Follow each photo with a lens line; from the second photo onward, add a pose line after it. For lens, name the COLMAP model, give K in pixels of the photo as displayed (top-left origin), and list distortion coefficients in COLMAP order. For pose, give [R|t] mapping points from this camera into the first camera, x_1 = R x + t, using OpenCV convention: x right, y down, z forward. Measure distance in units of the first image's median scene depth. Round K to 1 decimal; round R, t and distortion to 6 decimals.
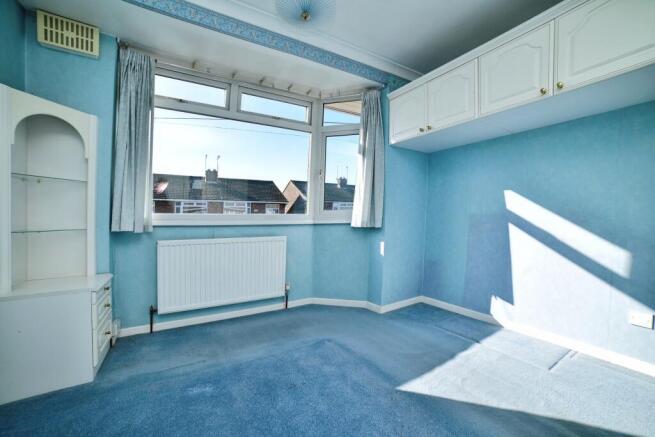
lens RADIAL K [[270.6, 0, 323.0], [0, 270.6, 211.2], [0, 0, 1]] dist [-0.077964, 0.032963]
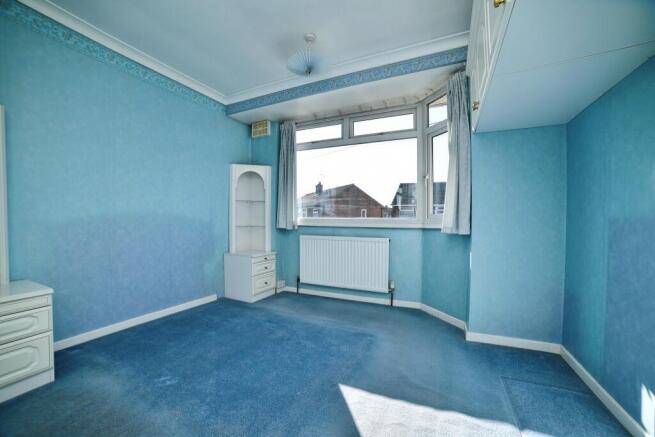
lens RADIAL K [[260.7, 0, 338.1], [0, 260.7, 210.6], [0, 0, 1]] dist [-0.000278, 0.000093]
pose [[0.587061, -0.024565, -0.809170, 0.660769], [0.007402, 0.999661, -0.024978, 0.004597], [0.809509, 0.008674, 0.587044, 0.221828]]
